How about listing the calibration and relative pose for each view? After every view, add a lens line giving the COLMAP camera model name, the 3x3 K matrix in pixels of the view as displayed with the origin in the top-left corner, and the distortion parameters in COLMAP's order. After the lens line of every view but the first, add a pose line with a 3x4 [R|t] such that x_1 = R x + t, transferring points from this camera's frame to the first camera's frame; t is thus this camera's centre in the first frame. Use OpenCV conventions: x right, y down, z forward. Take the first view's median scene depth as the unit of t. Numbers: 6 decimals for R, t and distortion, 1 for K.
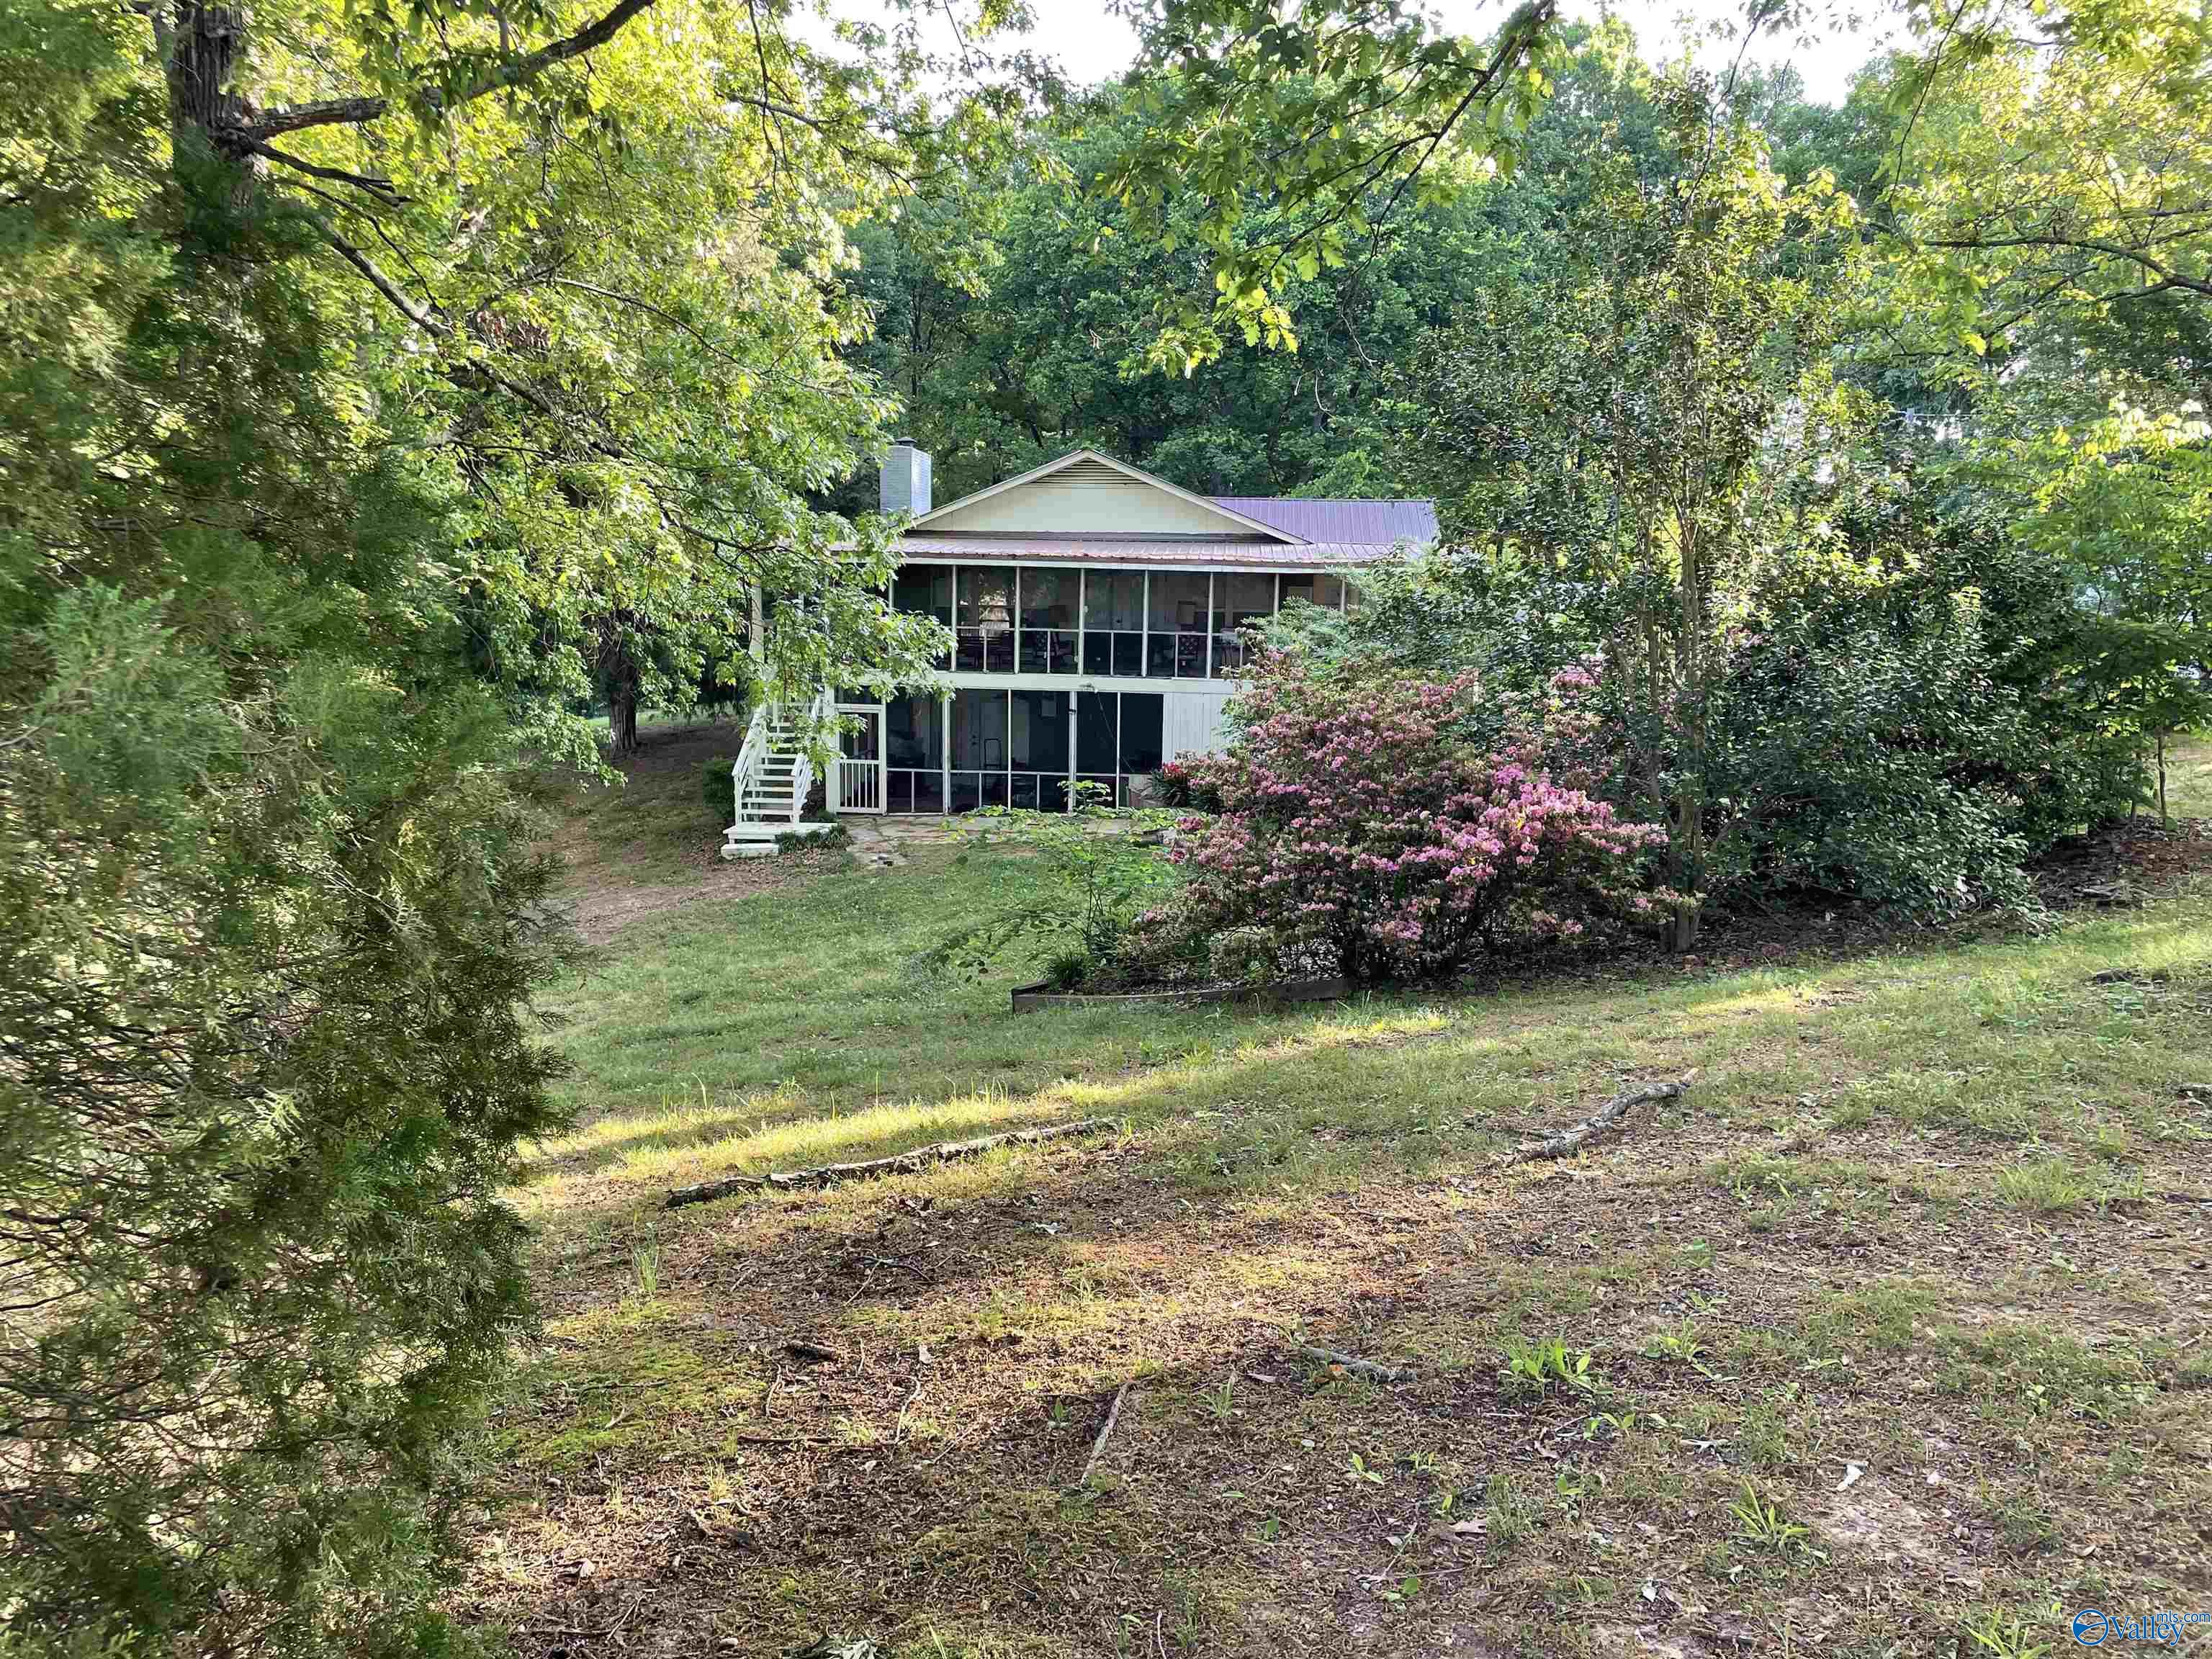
lens RADIAL K [[1637.0, 0, 1106.0], [0, 1637.0, 829.5], [0, 0, 1]] dist [0.078635, -0.002019]
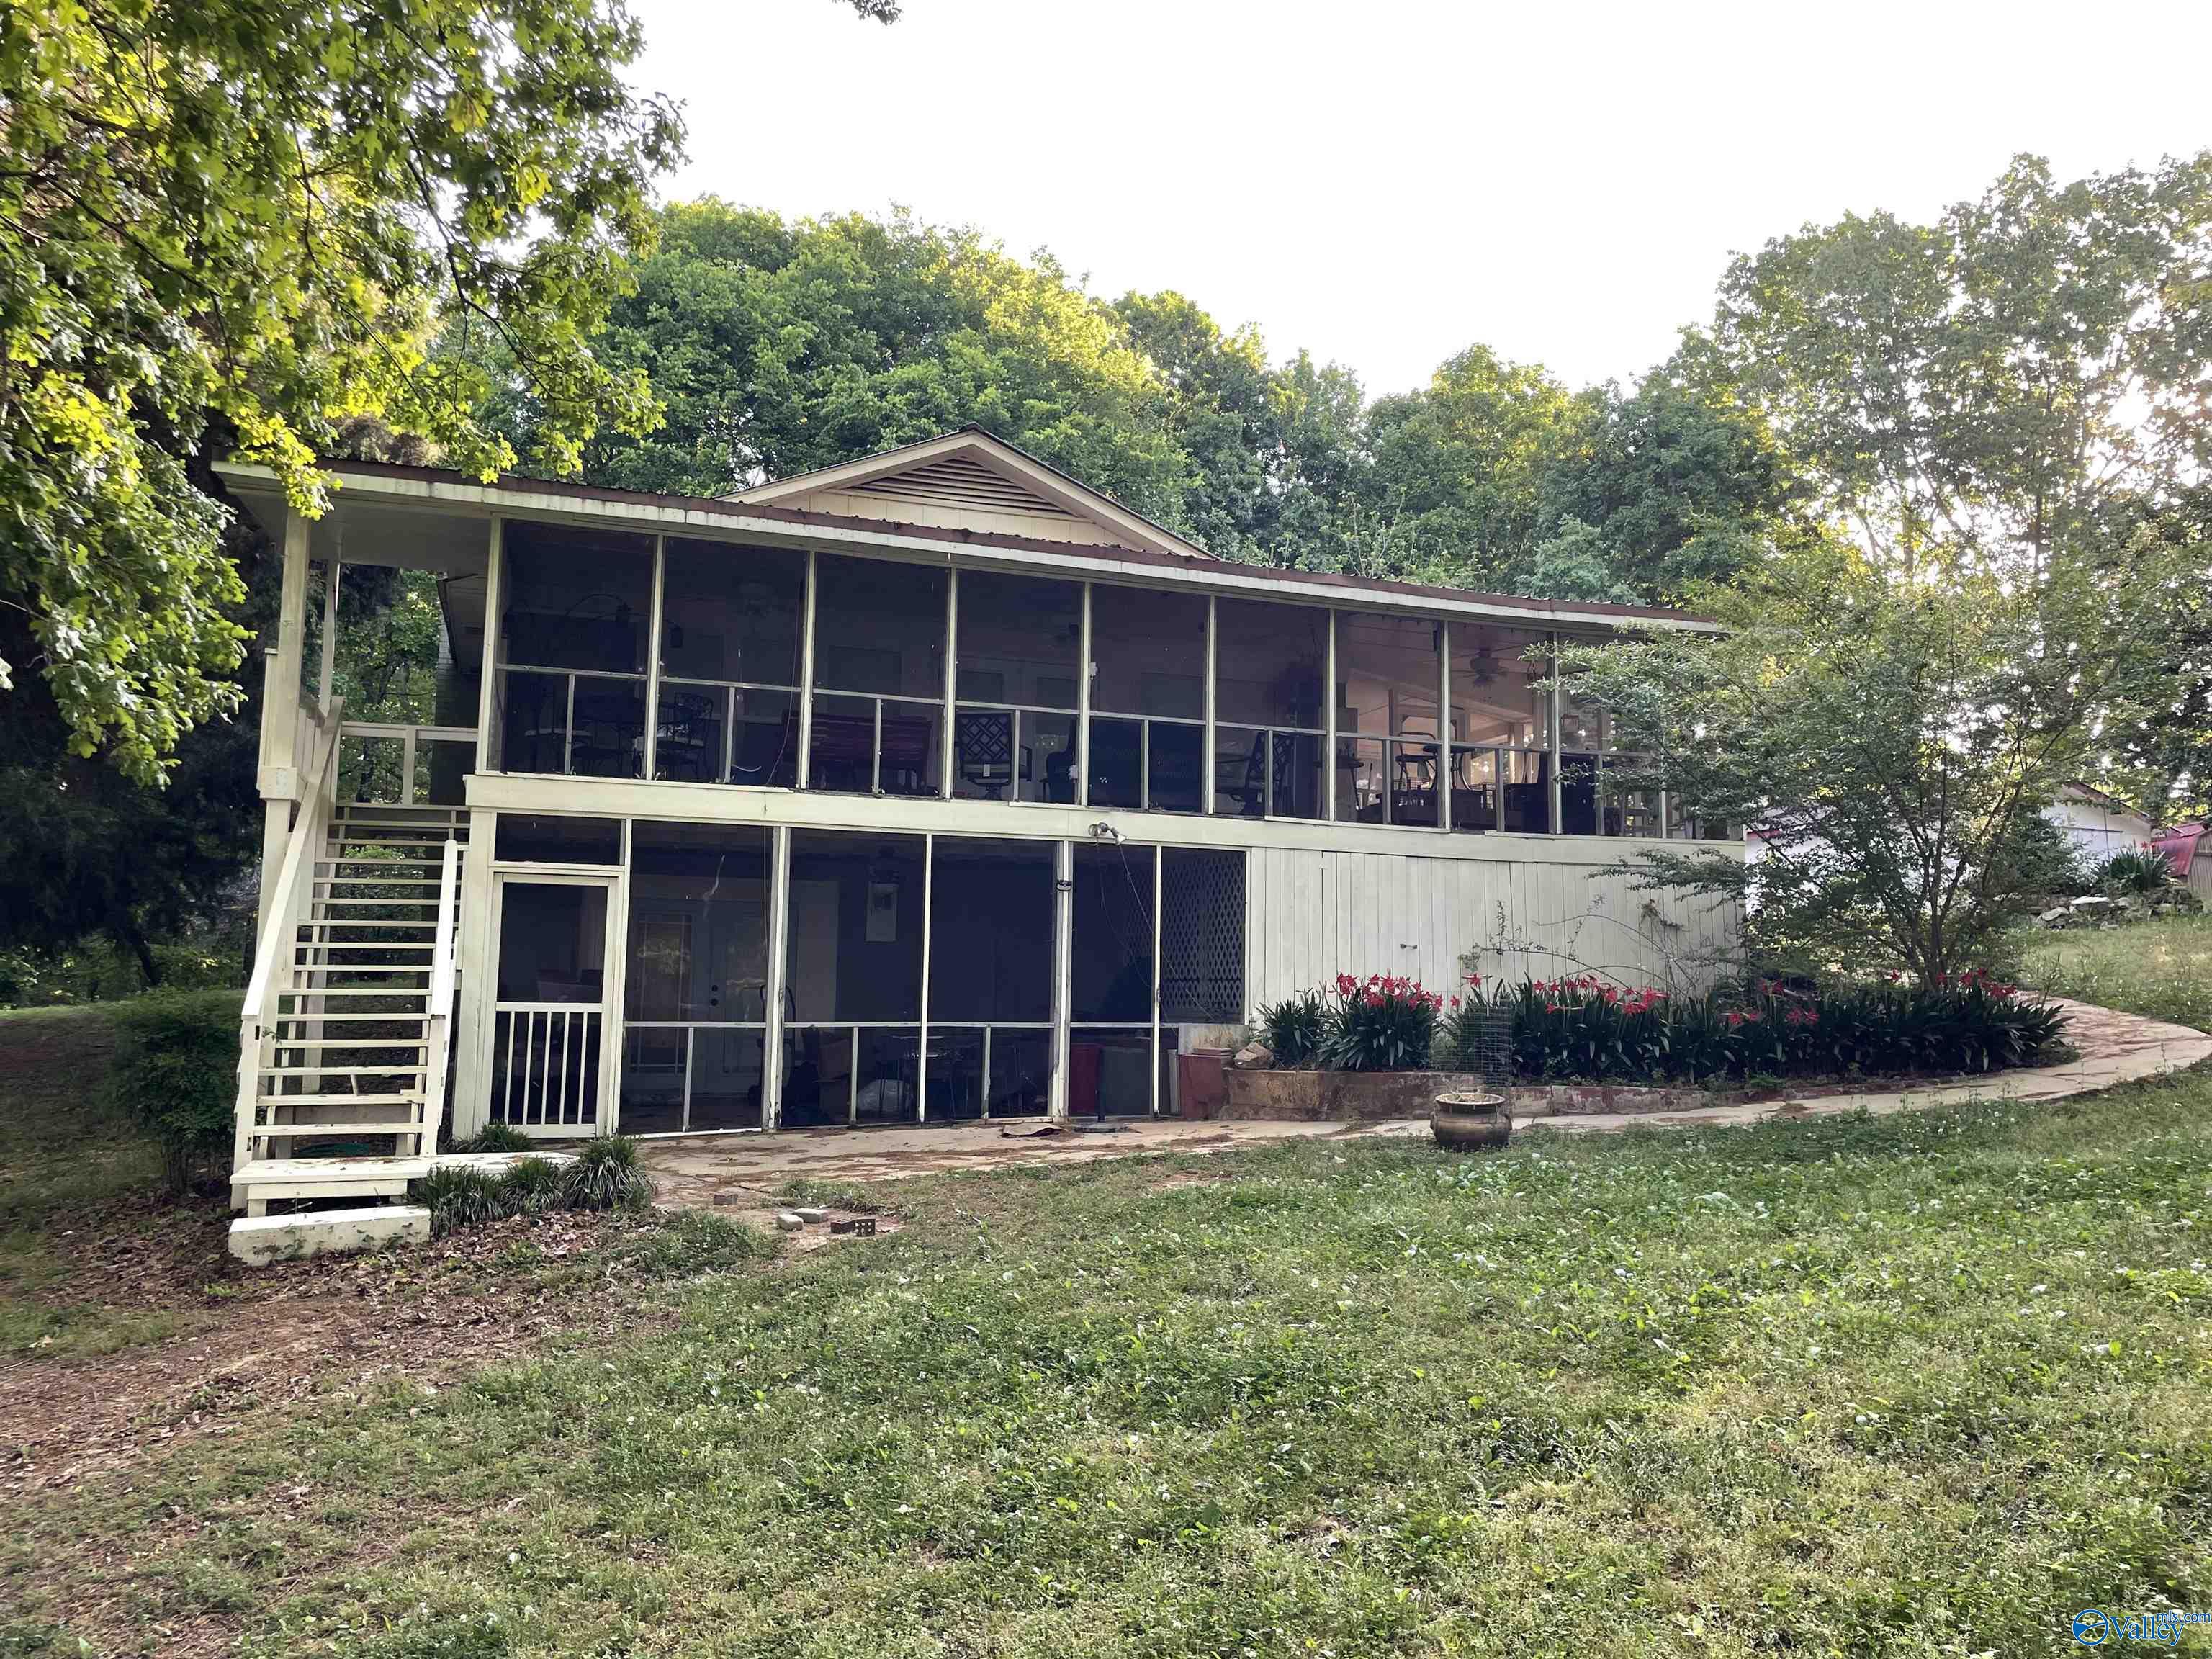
lens RADIAL K [[1664.1, 0, 1143.0], [0, 1664.1, 821.4], [0, 0, 1]] dist [0.034964, -0.004972]
pose [[0.900145, 0.040828, 0.433673, -0.204967], [0.070880, 0.968599, -0.238310, 0.023138], [-0.429785, 0.245252, 0.868986, 0.586324]]
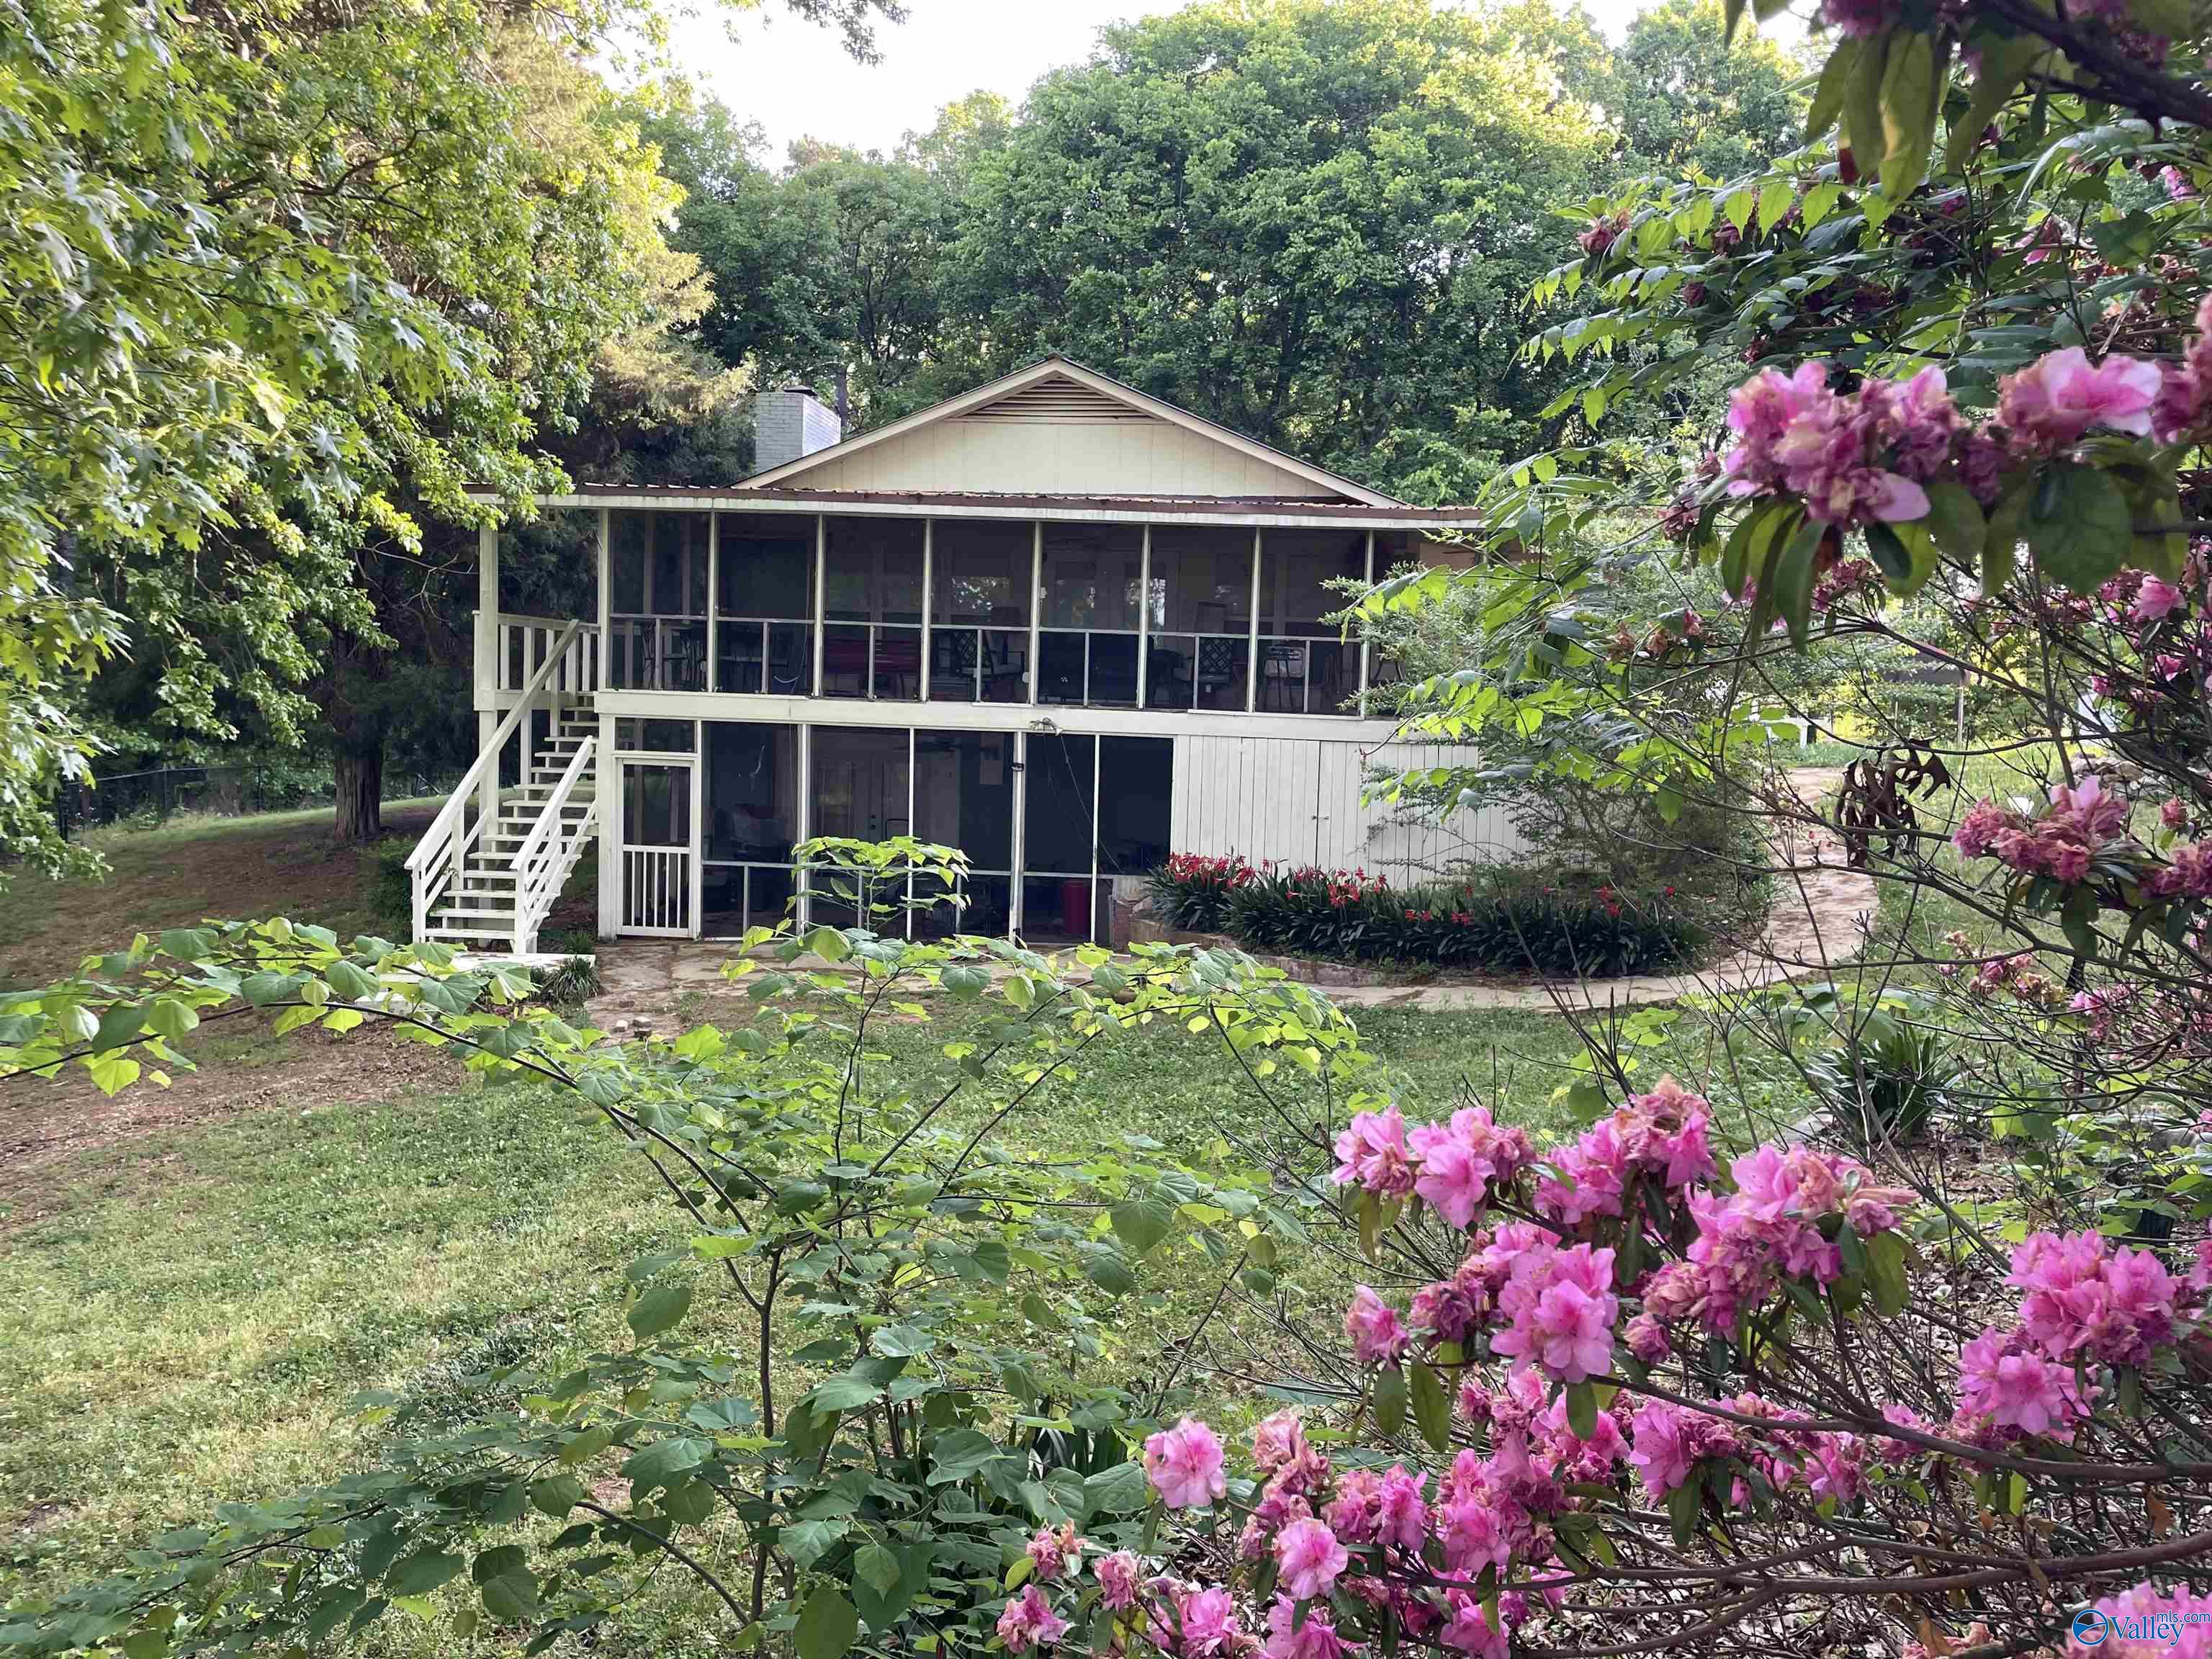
lens RADIAL K [[1664.1, 0, 1143.0], [0, 1664.1, 821.4], [0, 0, 1]] dist [0.034964, -0.004972]
pose [[0.999799, 0.012235, 0.015904, 0.015047], [-0.010951, 0.996858, -0.078452, -0.006337], [-0.016813, 0.078262, 0.996791, 0.409548]]
